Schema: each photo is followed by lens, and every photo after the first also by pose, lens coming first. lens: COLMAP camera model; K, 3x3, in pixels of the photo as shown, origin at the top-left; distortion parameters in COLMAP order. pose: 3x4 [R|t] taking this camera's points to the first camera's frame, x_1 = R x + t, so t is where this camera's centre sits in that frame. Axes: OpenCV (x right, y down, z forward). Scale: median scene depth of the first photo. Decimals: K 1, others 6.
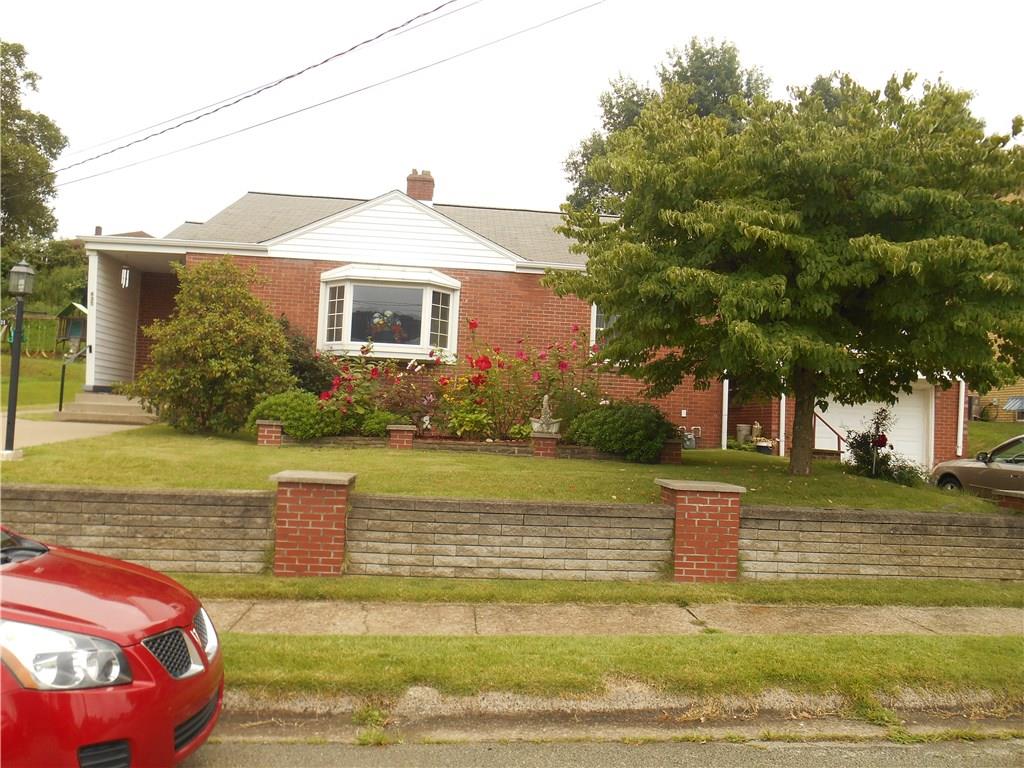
lens RADIAL K [[804.0, 0, 513.3], [0, 804.0, 383.4], [0, 0, 1]] dist [-0.029027, 0.012969]
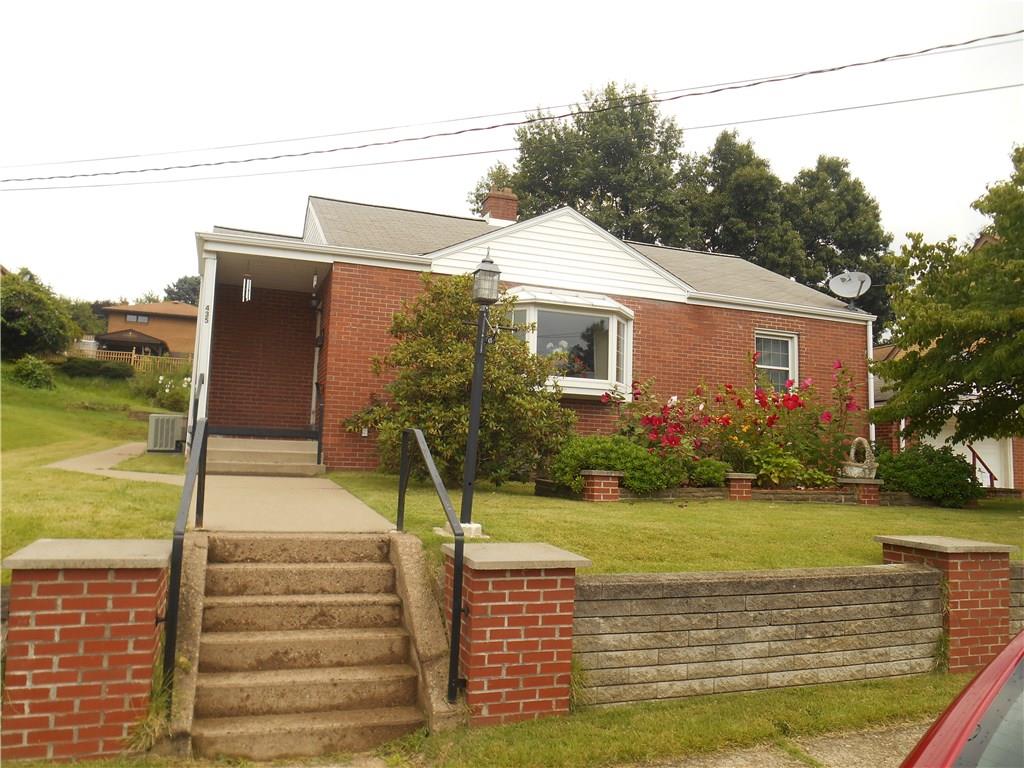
lens RADIAL K [[804.0, 0, 511.5], [0, 804.0, 384.5], [0, 0, 1]] dist [-0.029027, 0.012969]
pose [[0.961953, 0.013822, 0.272866, -0.912056], [-0.002092, 0.999063, -0.043232, -0.008492], [-0.273208, 0.041016, 0.961080, 0.348005]]
